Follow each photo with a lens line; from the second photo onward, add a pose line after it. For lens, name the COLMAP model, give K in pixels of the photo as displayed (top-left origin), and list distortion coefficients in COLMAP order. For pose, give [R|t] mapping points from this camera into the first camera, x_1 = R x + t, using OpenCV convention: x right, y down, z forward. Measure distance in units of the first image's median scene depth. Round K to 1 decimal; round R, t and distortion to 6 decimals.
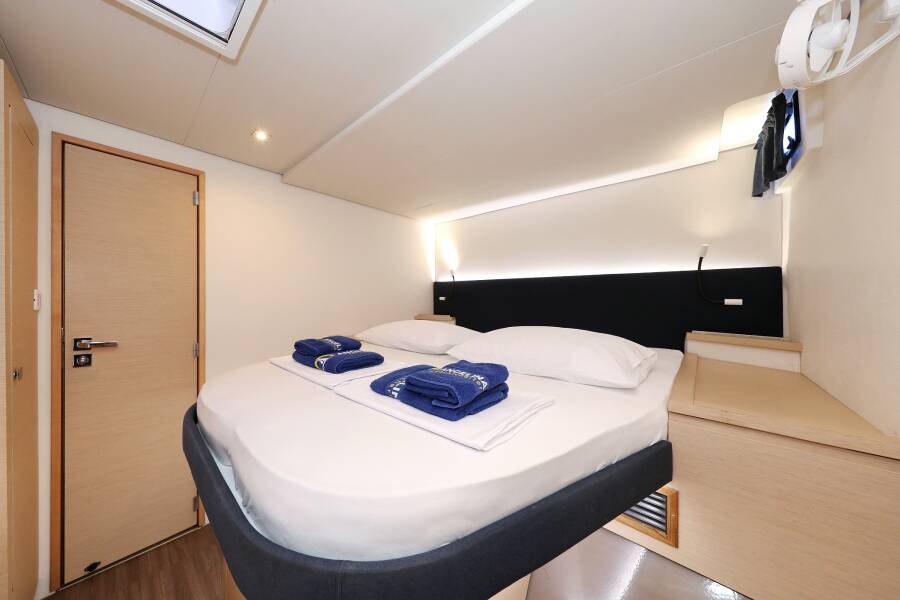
lens RADIAL K [[287.5, 0, 450.0], [0, 287.5, 300.0], [0, 0, 1]] dist [0.027686, -0.000129]
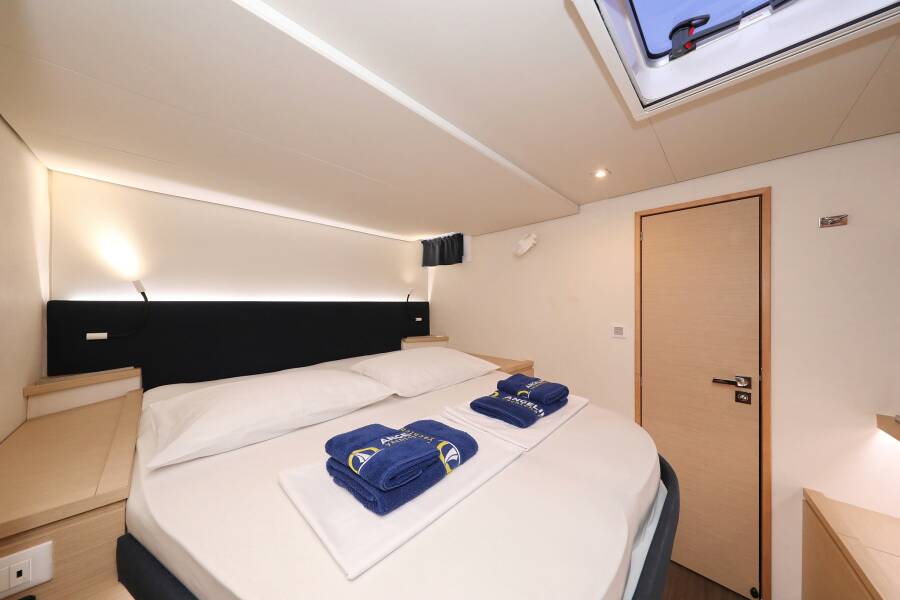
lens RADIAL K [[287.5, 0, 450.0], [0, 287.5, 300.0], [0, 0, 1]] dist [0.027686, -0.000129]
pose [[0.063074, 0.001697, 0.998007, -0.851356], [0.002855, 0.999994, -0.001881, -0.108951], [-0.998005, 0.002968, 0.063069, 0.632209]]
